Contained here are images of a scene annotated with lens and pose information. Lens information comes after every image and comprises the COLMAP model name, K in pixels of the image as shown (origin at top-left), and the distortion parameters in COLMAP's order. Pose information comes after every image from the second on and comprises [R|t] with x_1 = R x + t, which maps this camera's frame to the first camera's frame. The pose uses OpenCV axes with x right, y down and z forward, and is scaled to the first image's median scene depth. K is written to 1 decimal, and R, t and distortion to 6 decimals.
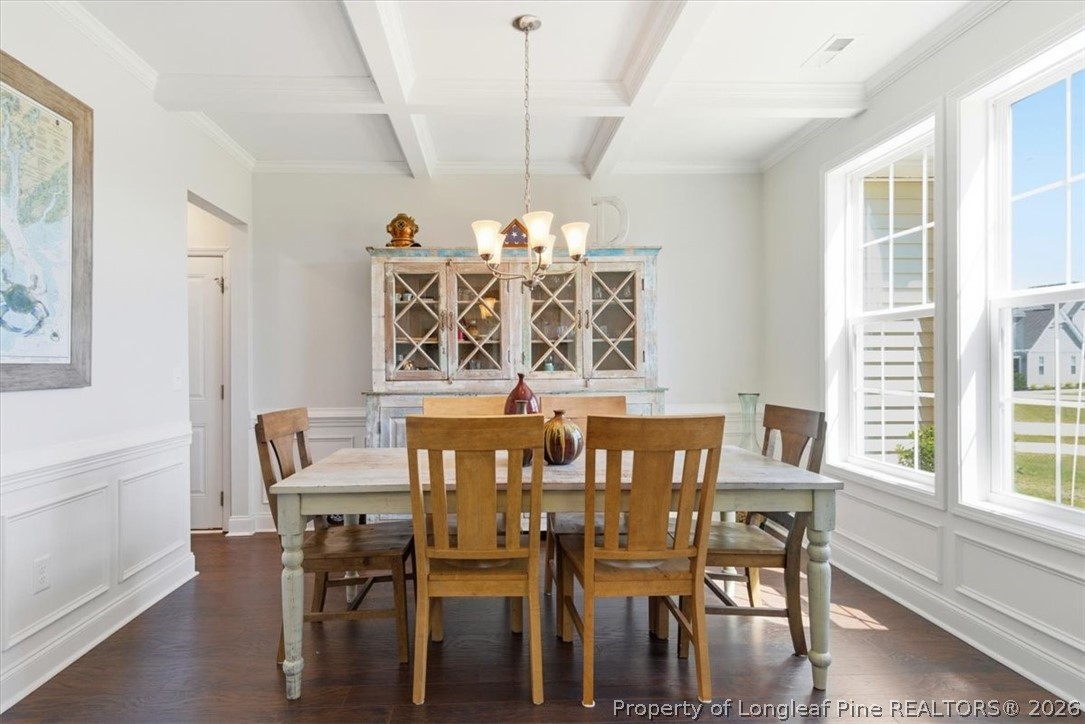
lens RADIAL K [[575.1, 0, 540.3], [0, 575.1, 366.7], [0, 0, 1]] dist [0.002513, 0.000156]
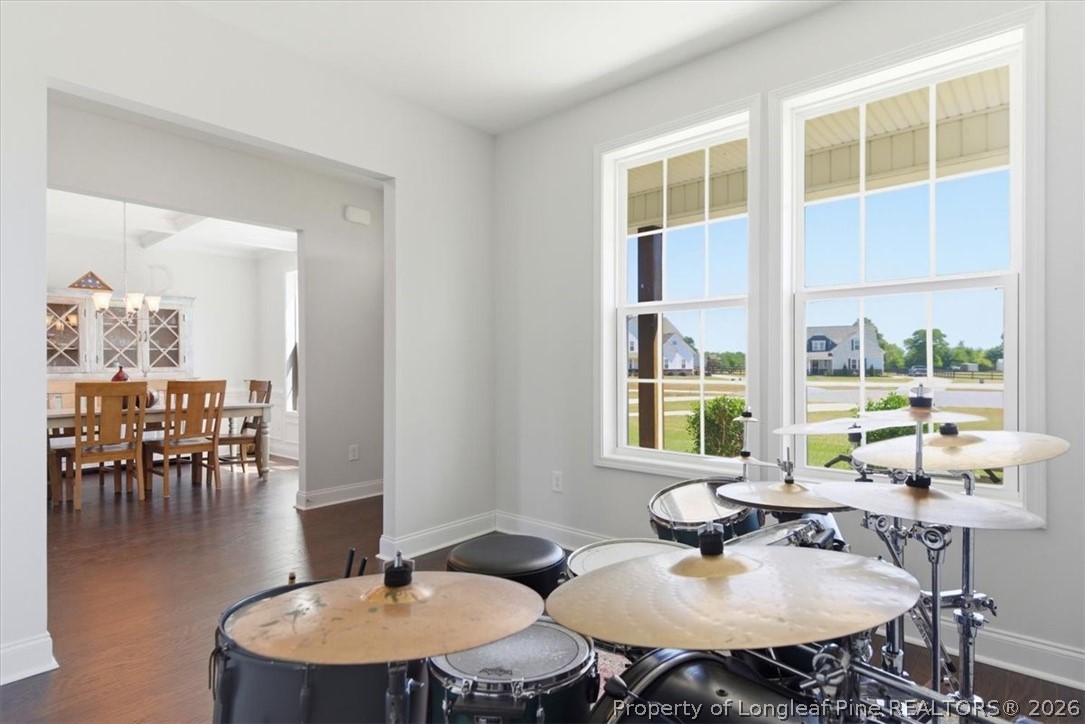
lens RADIAL K [[575.1, 0, 540.3], [0, 575.1, 366.7], [0, 0, 1]] dist [0.002513, 0.000156]
pose [[0.722931, 0.001980, 0.690917, -0.248642], [0.004989, 0.999955, -0.008085, 0.025148], [-0.690902, 0.009291, 0.722888, -1.017647]]
